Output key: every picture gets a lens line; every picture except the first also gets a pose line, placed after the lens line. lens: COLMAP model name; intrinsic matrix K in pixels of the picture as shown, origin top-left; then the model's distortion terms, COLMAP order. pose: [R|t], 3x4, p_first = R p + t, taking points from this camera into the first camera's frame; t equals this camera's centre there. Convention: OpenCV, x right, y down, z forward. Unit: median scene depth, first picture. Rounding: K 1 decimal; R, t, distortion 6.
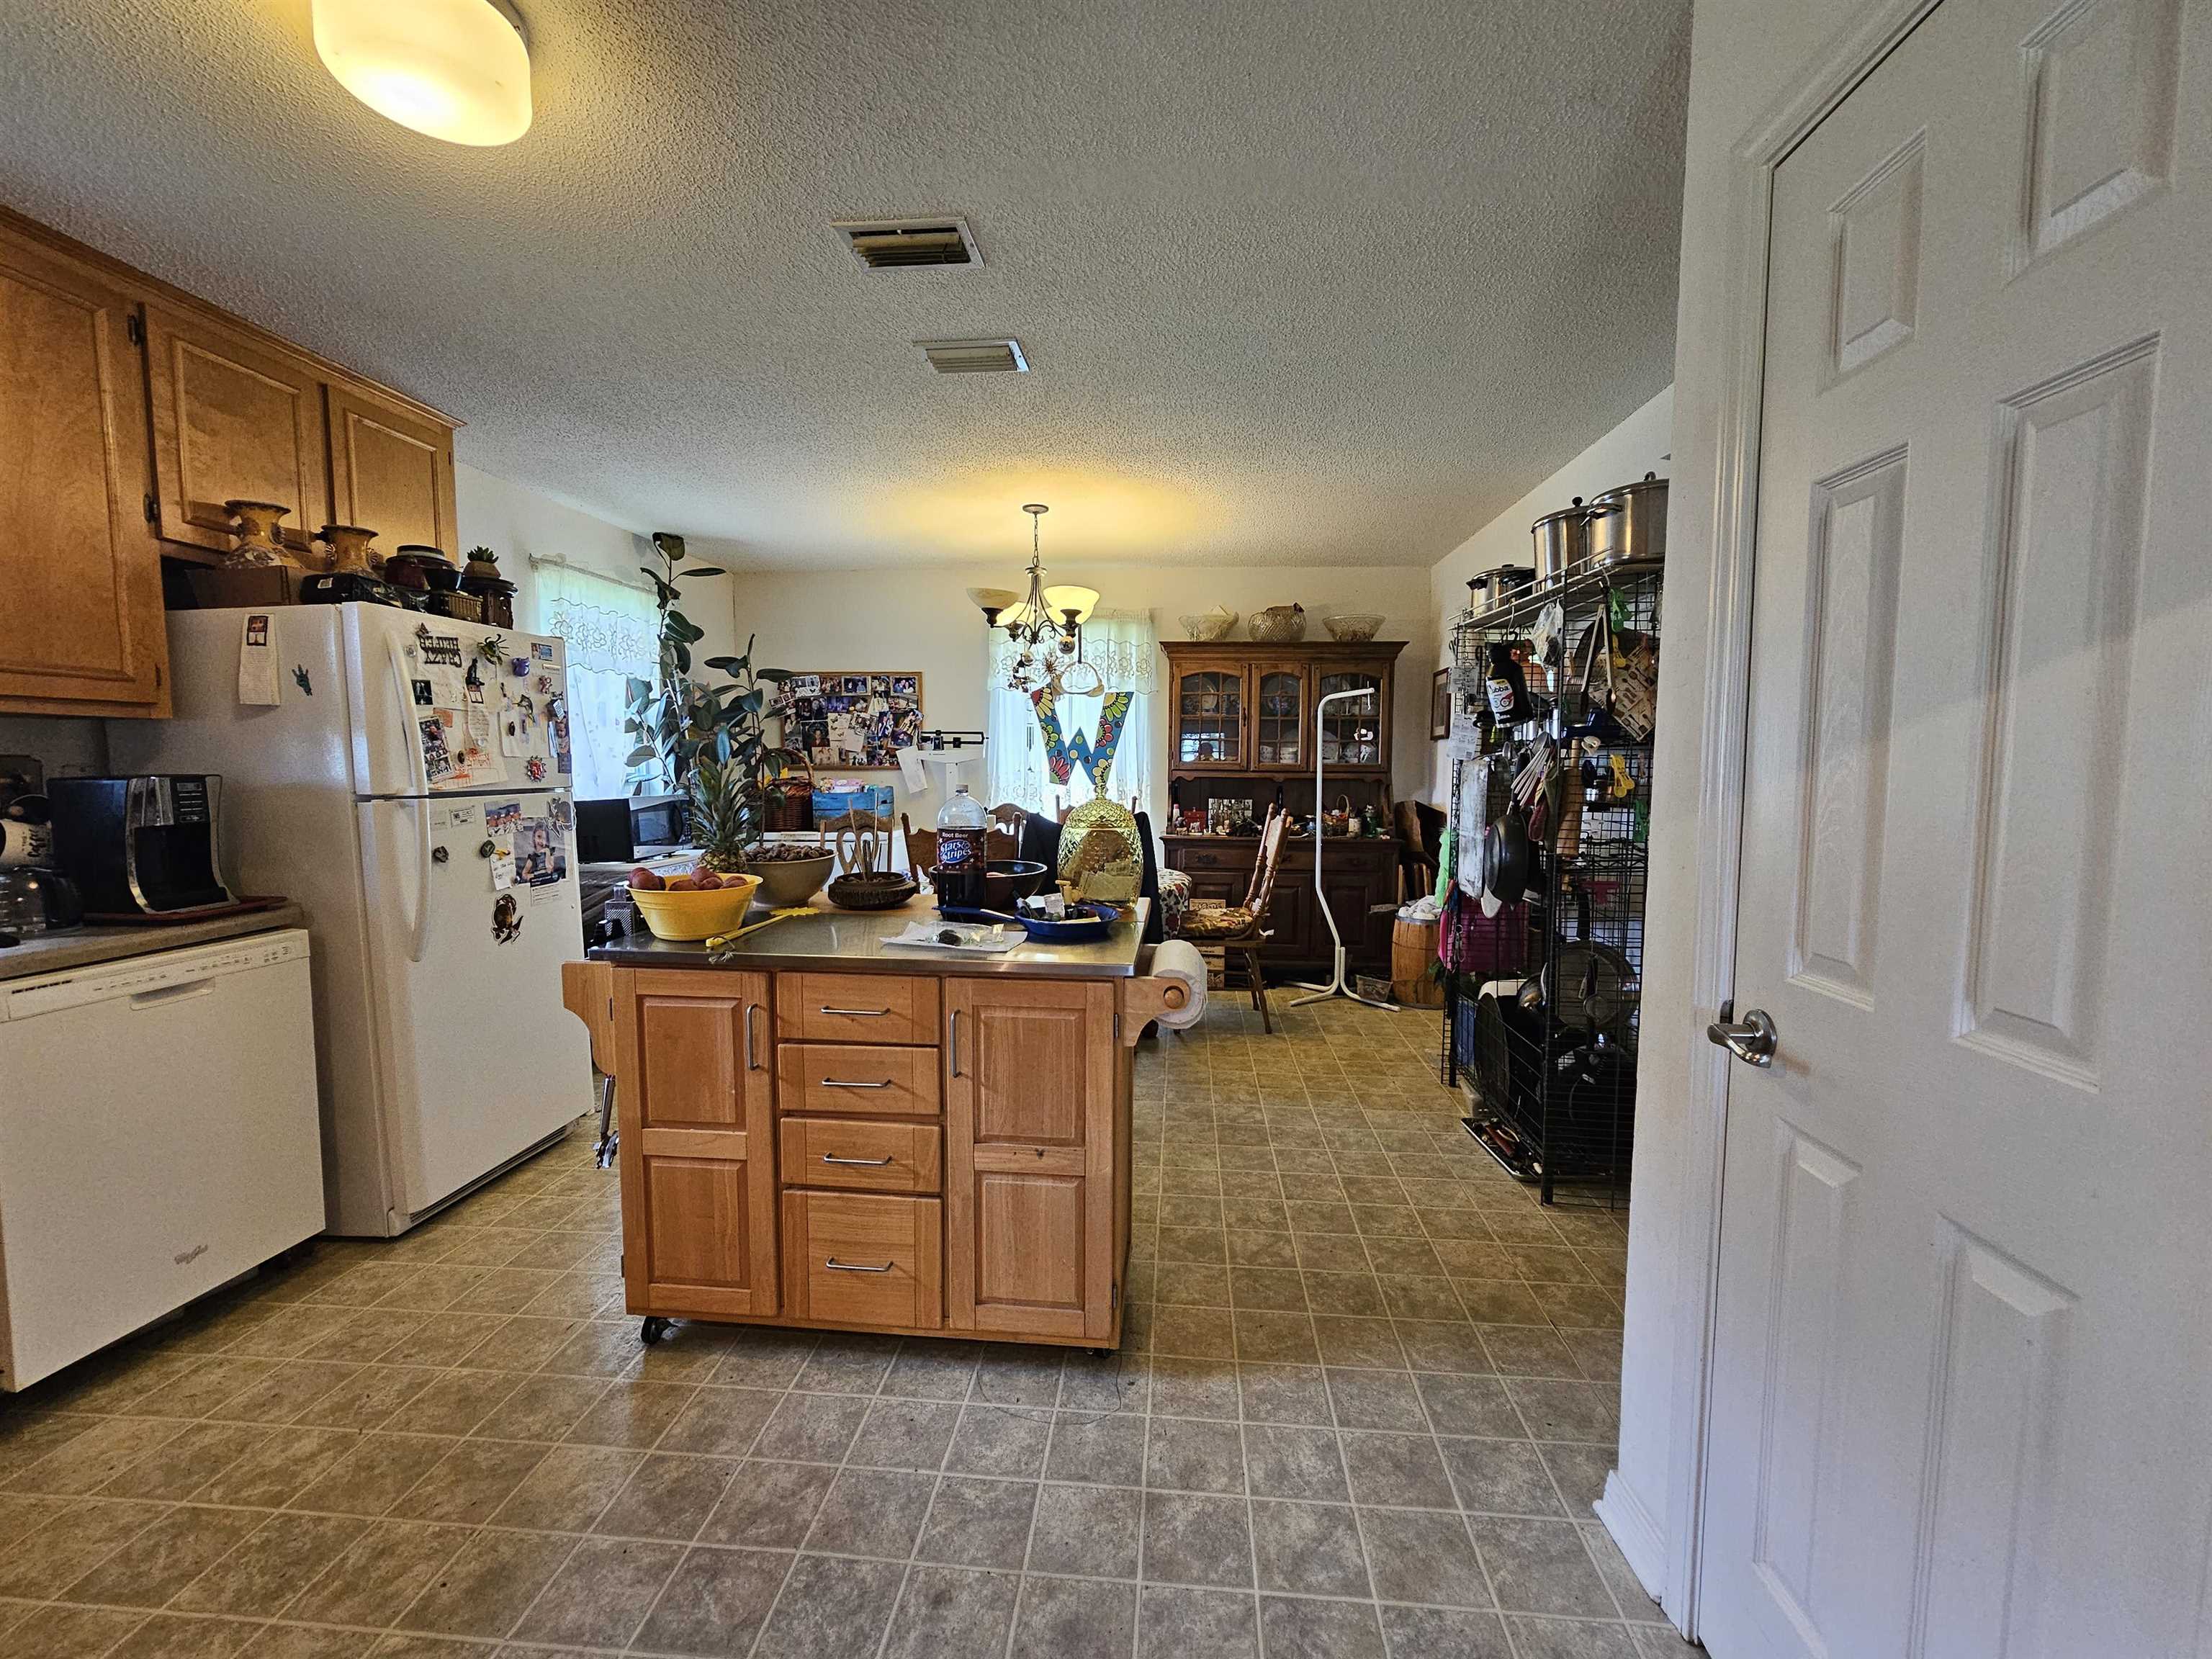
lens RADIAL K [[904.9, 0, 1108.1], [0, 904.9, 835.4], [0, 0, 1]] dist [-0.002889, 0.000741]
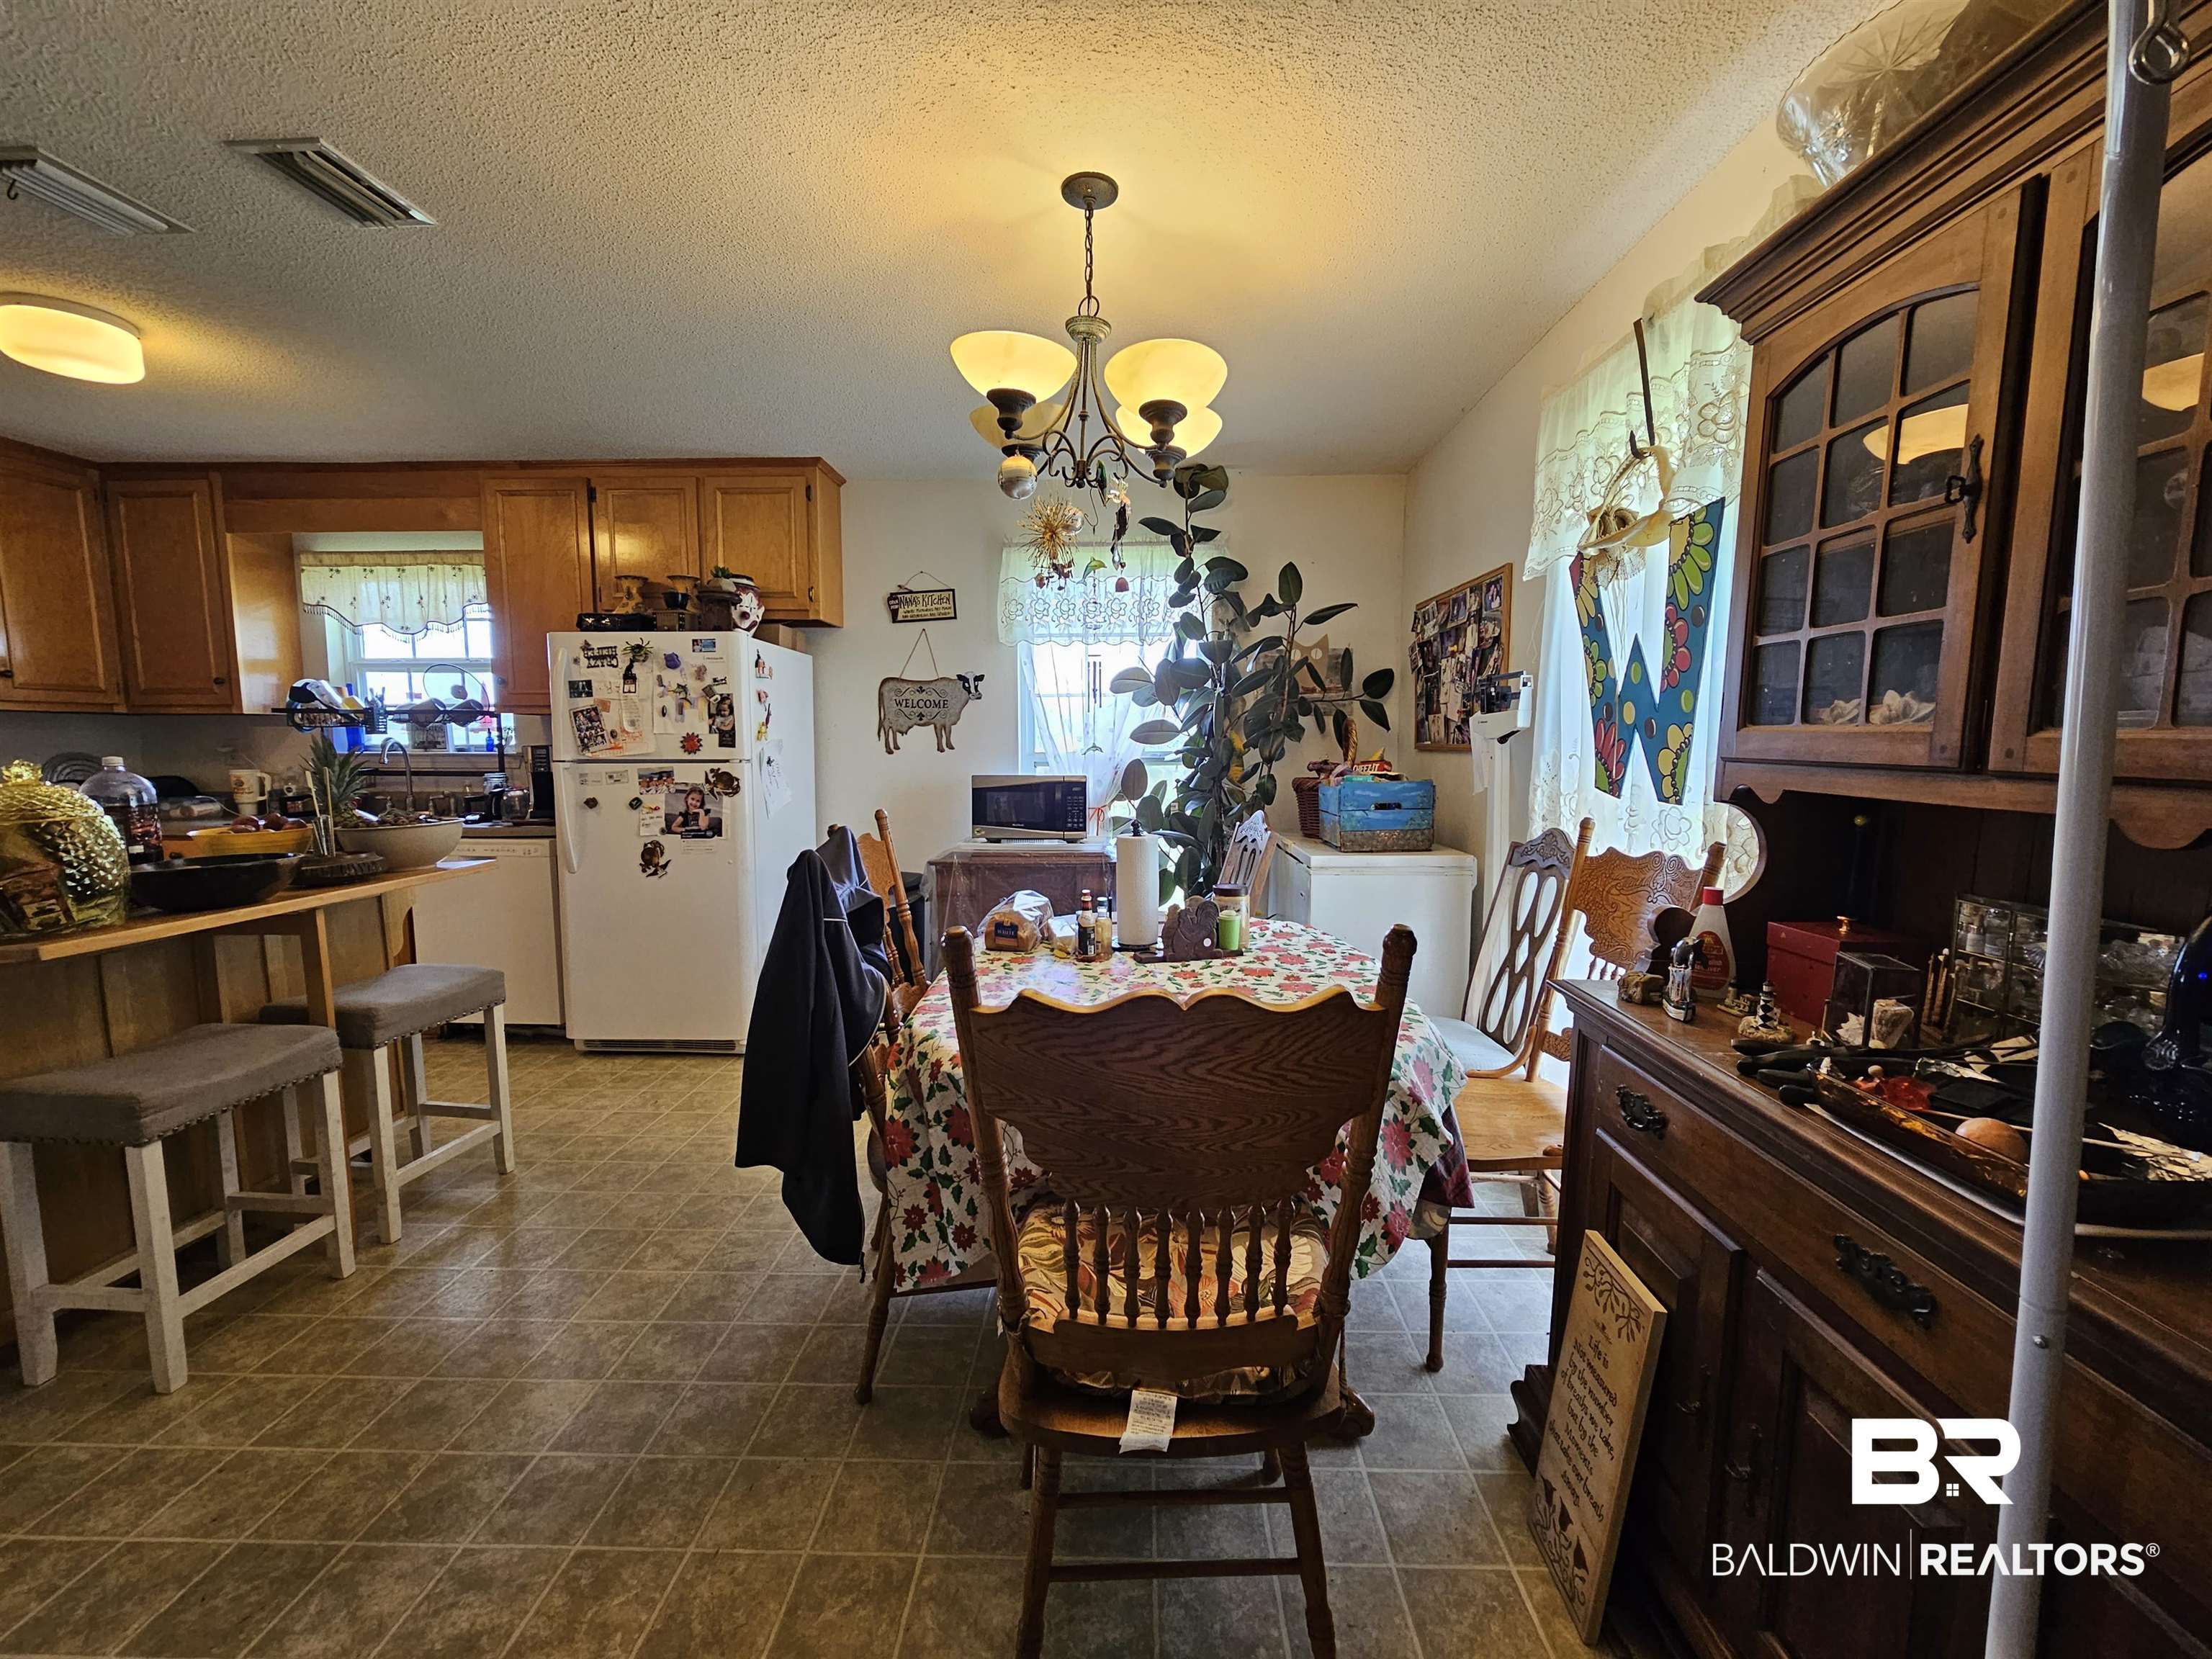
lens RADIAL K [[904.9, 0, 1115.8], [0, 904.9, 831.5], [0, 0, 1]] dist [-0.002889, 0.000741]
pose [[0.053207, 0.097554, -0.993807, 0.609445], [-0.081225, 0.992342, 0.093062, -0.113143], [0.995275, 0.075771, 0.060724, 1.474541]]
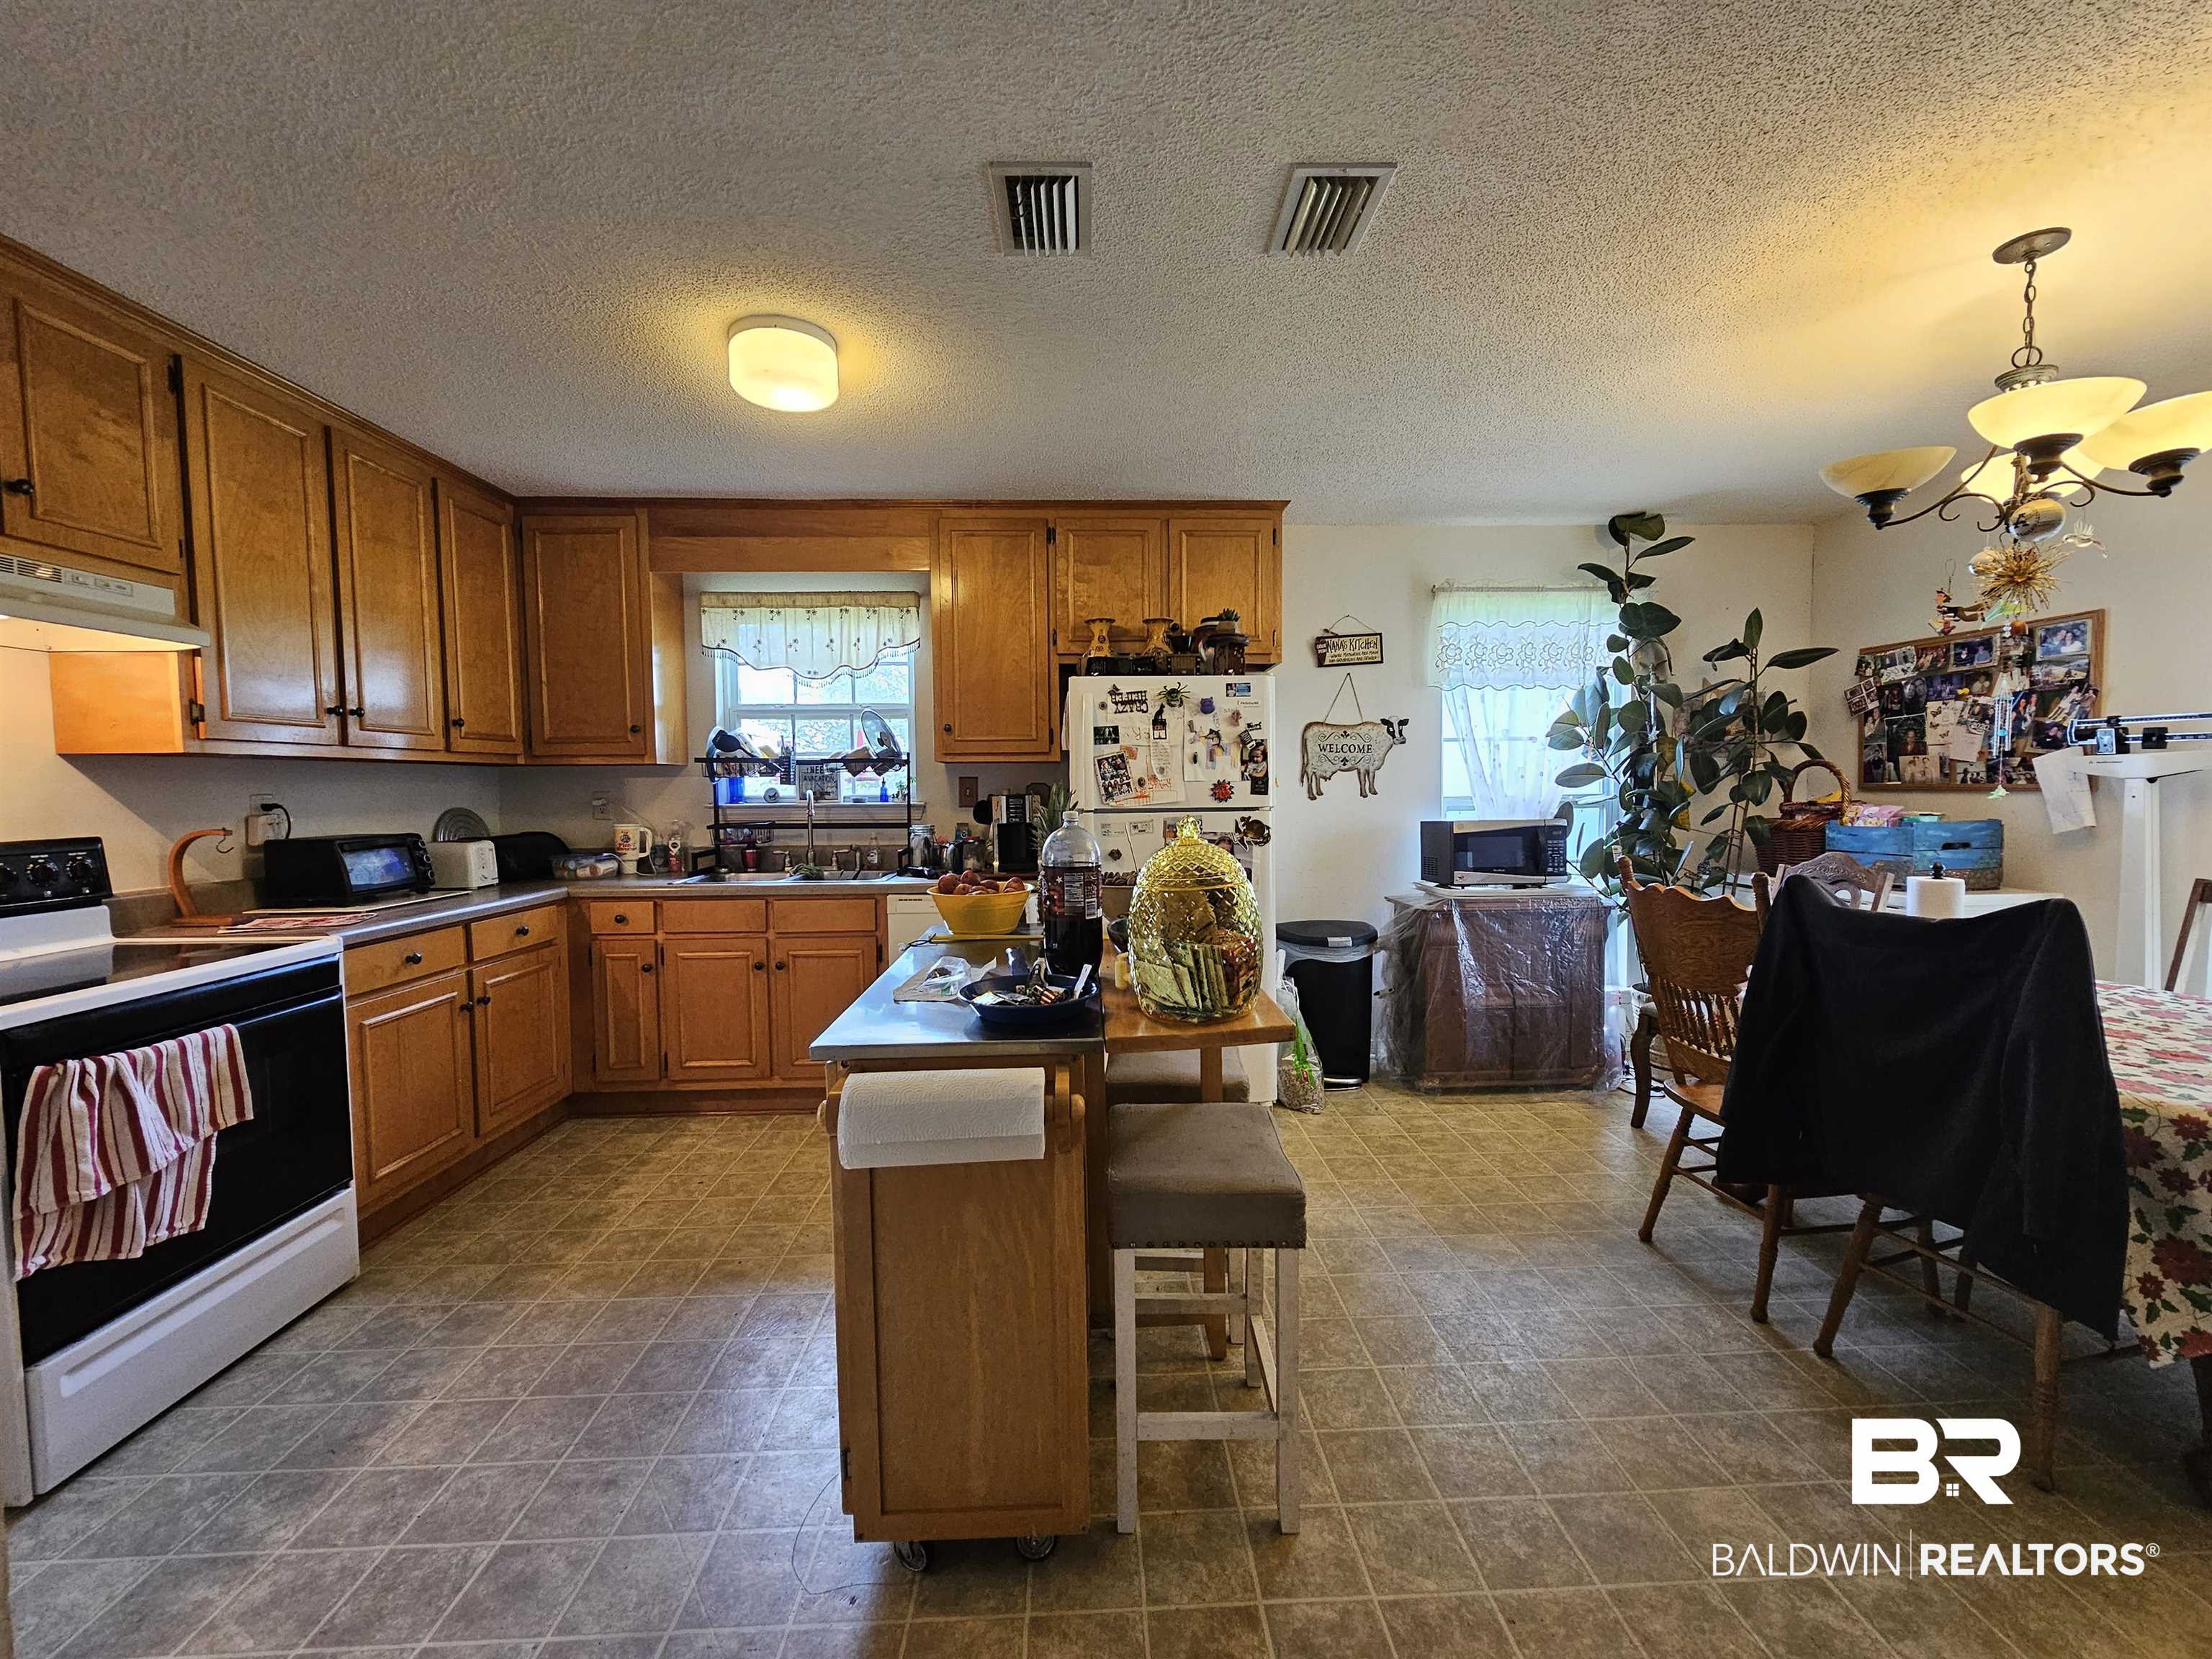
lens RADIAL K [[904.9, 0, 1116.2], [0, 904.9, 831.1], [0, 0, 1]] dist [-0.002889, 0.000741]
pose [[0.125373, 0.048618, -0.990918, 0.504753], [-0.070896, 0.996684, 0.039931, -0.057522], [0.989573, 0.065245, 0.128404, 0.702143]]
